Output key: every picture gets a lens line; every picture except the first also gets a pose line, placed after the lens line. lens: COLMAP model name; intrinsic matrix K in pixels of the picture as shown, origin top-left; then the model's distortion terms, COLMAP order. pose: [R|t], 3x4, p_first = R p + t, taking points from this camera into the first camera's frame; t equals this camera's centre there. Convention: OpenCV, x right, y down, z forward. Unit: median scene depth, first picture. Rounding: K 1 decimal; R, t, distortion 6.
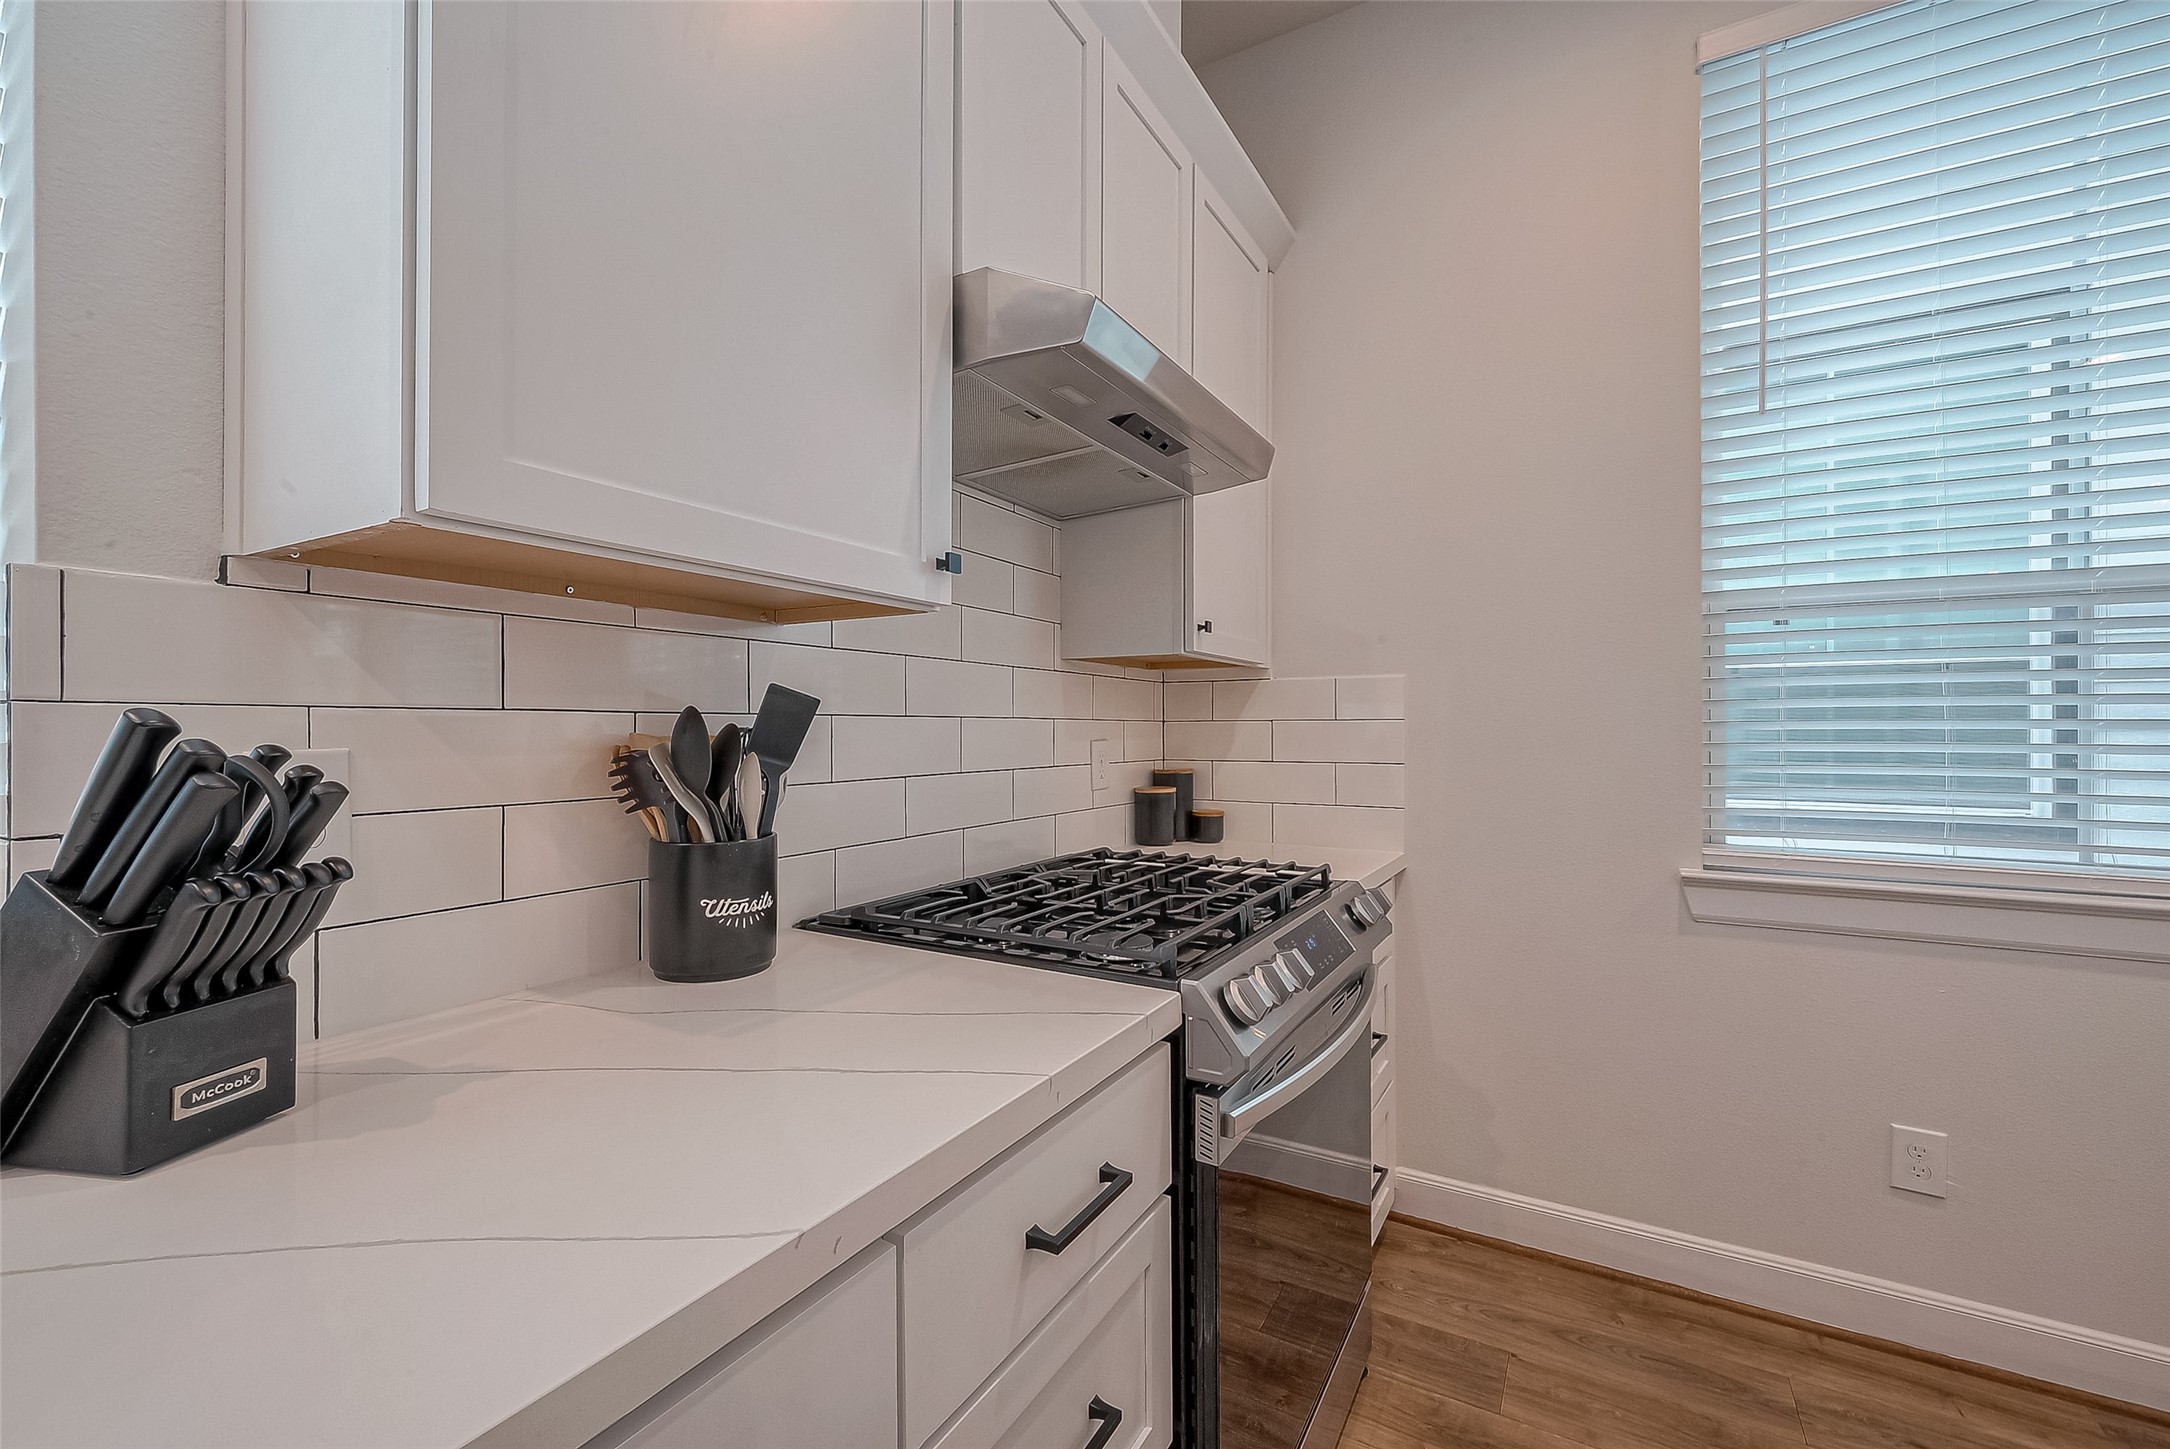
lens RADIAL K [[870.2, 0, 1095.0], [0, 870.2, 727.6], [0, 0, 1]] dist [-0.000311, -0.000259]
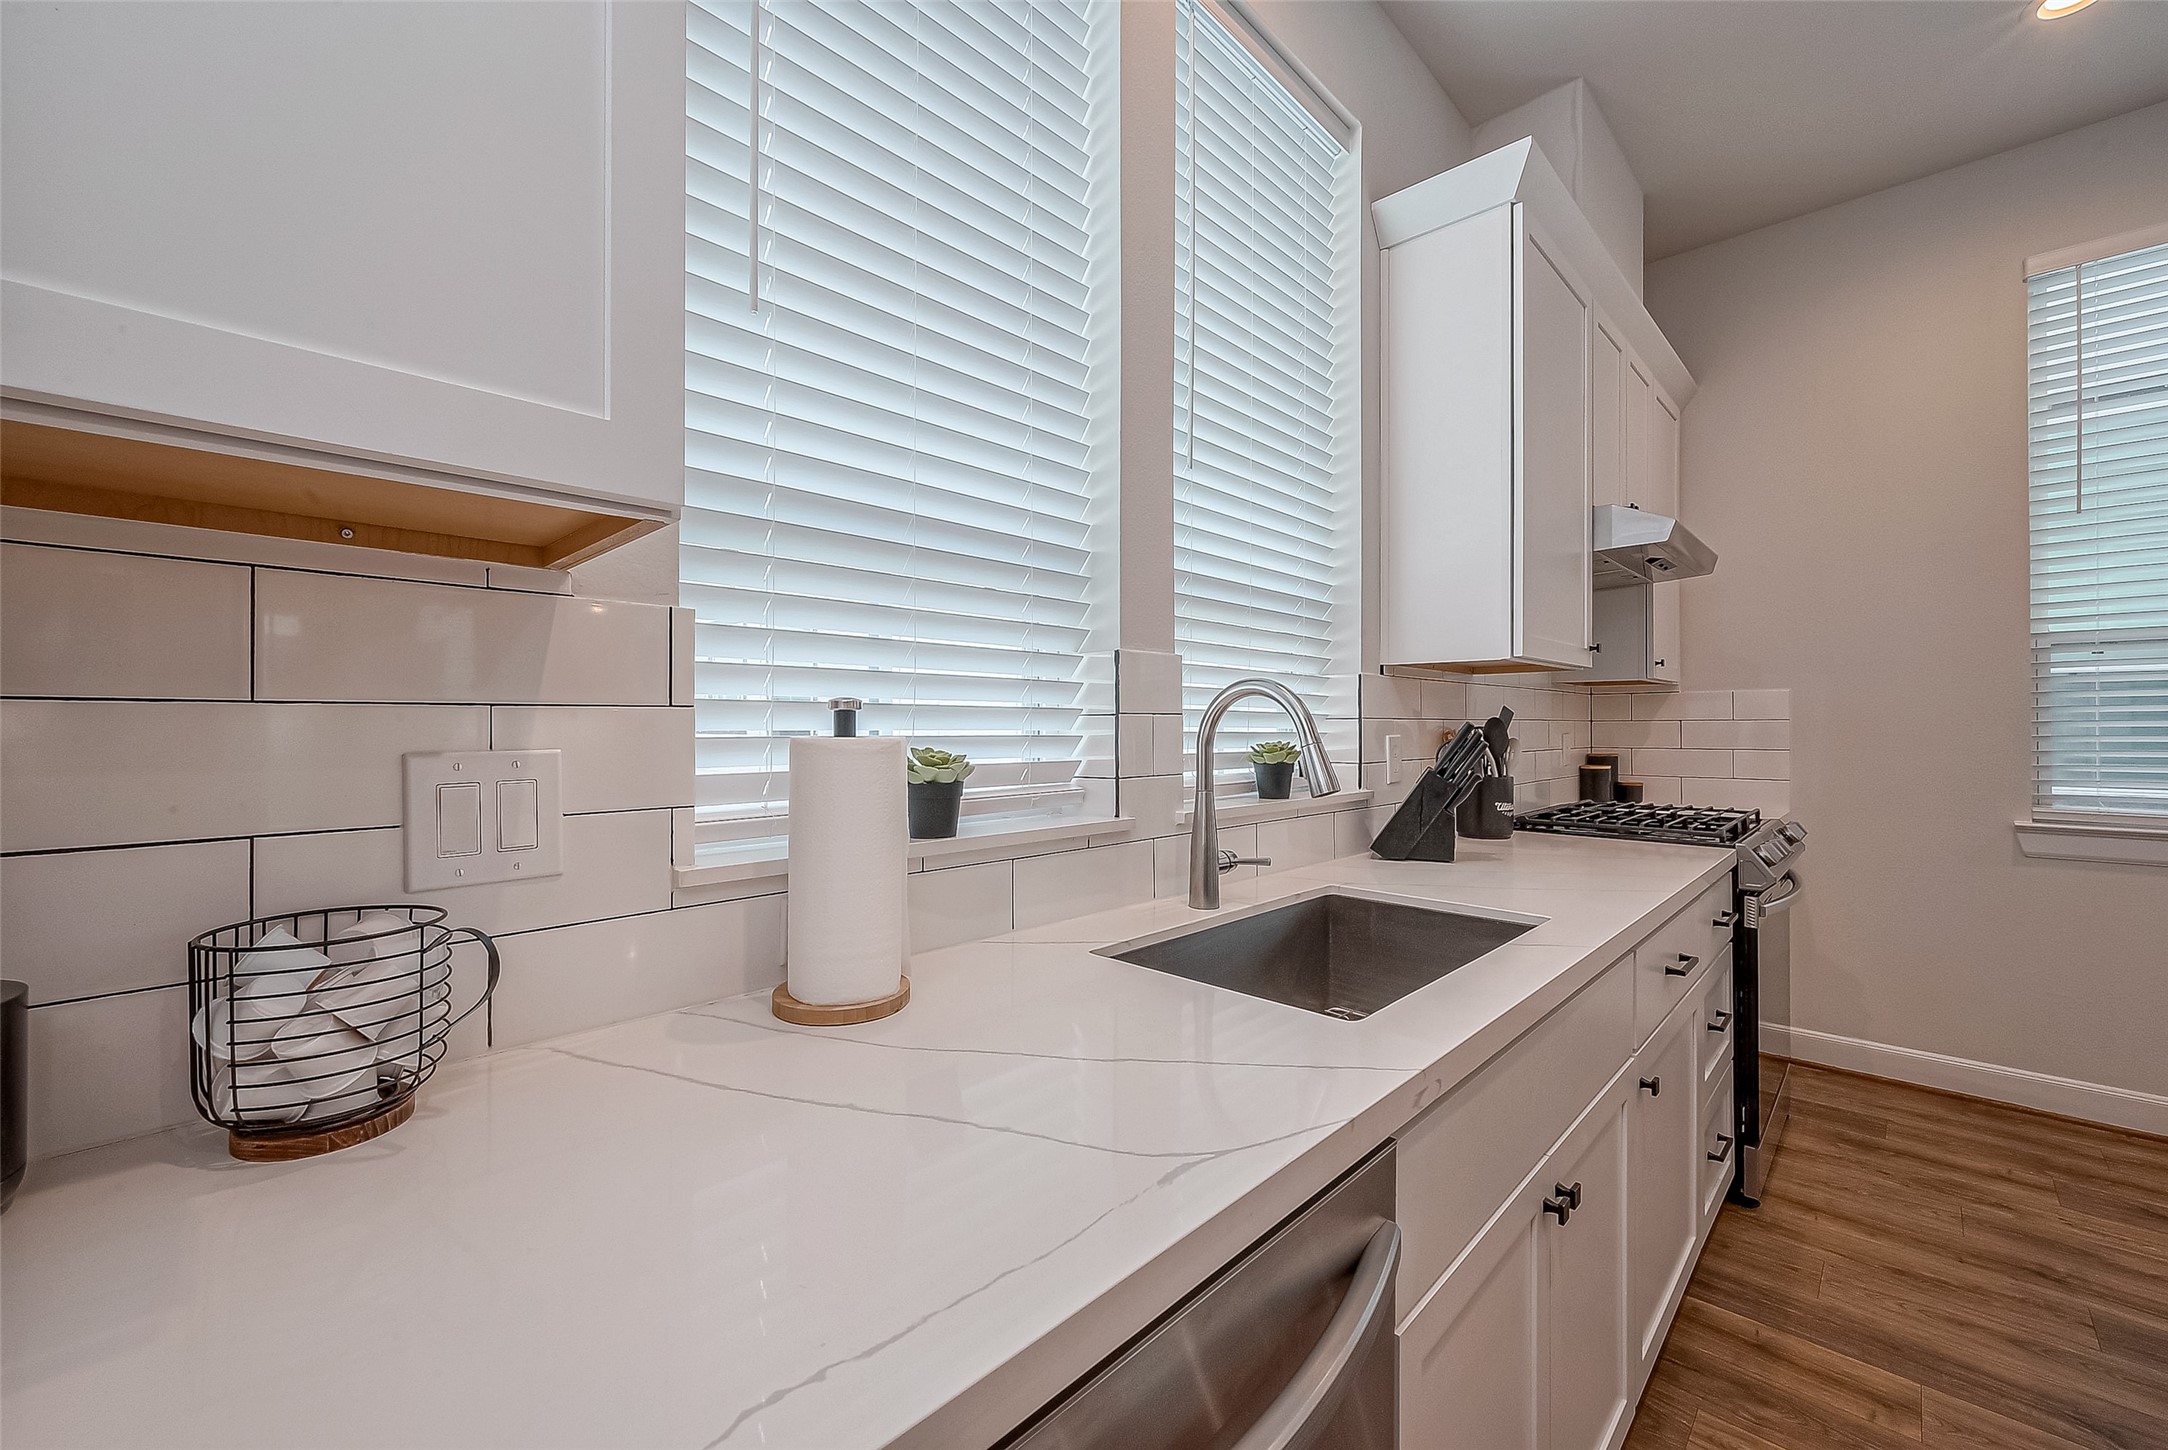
lens RADIAL K [[885.4, 0, 1101.3], [0, 885.4, 717.1], [0, 0, 1]] dist [-0.001109, -0.000255]
pose [[0.977371, -0.000705, -0.211532, -0.588517], [-0.000384, 0.999987, -0.005110, -0.007837], [0.211533, 0.005075, 0.977358, -0.892966]]
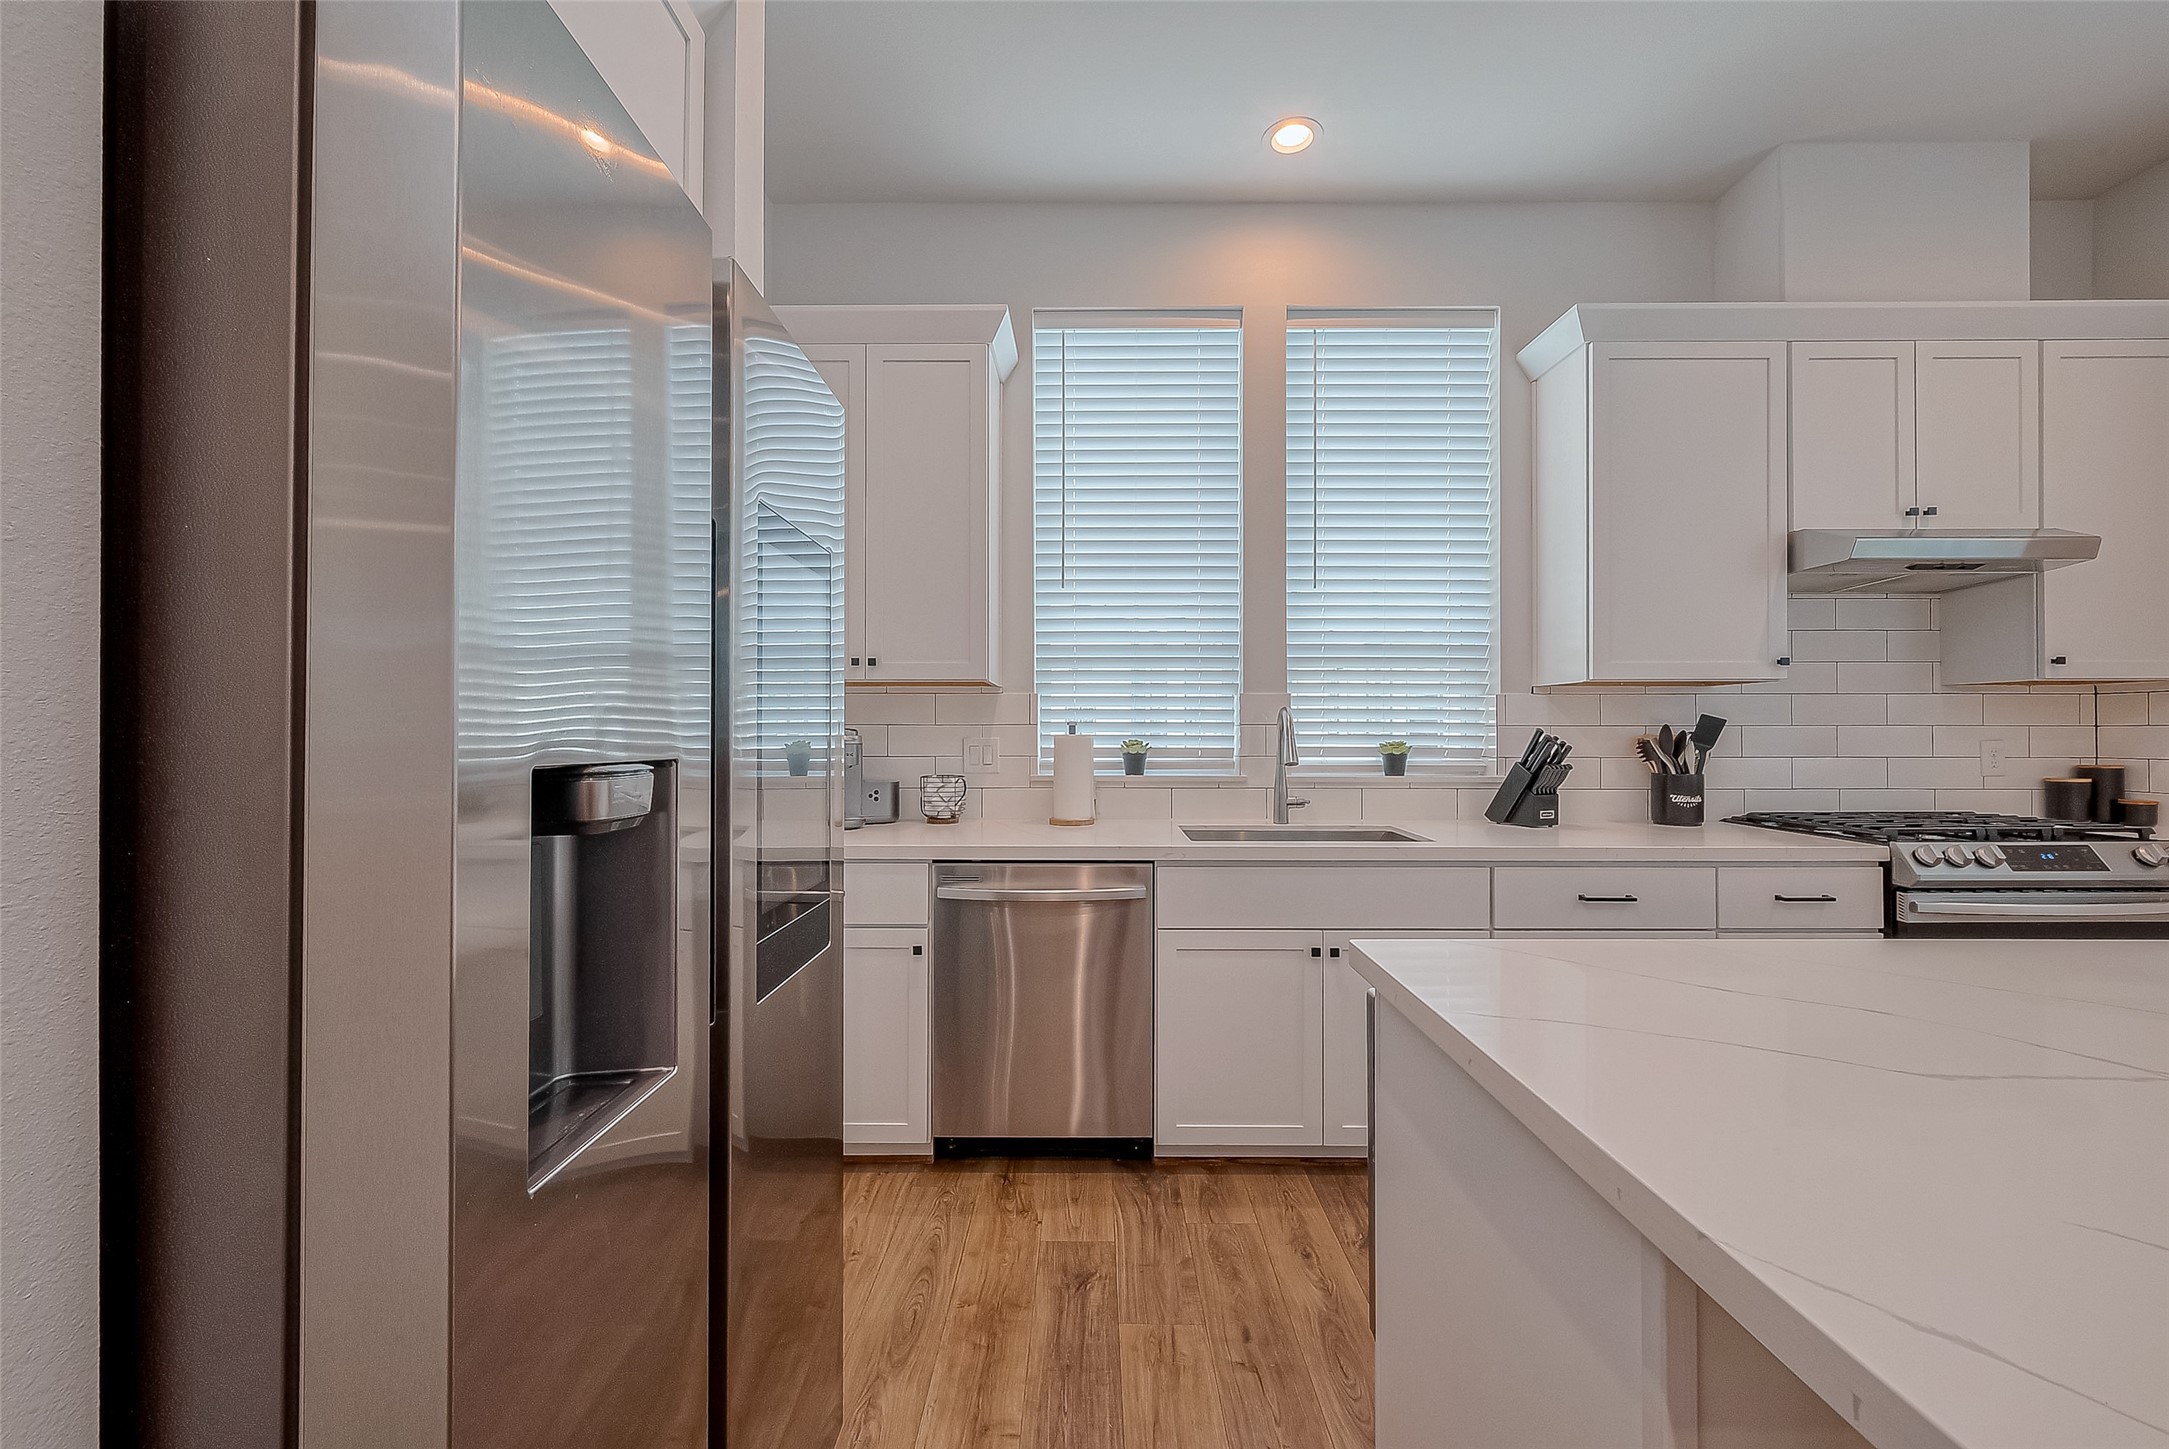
lens RADIAL K [[887.5, 0, 1110.9], [0, 887.5, 726.4], [0, 0, 1]] dist [-0.002222, -0.000154]
pose [[0.508165, -0.006032, -0.861239, 0.641550], [0.001977, 0.999981, -0.005838, -0.003027], [0.861257, 0.001264, 0.508167, -1.175128]]
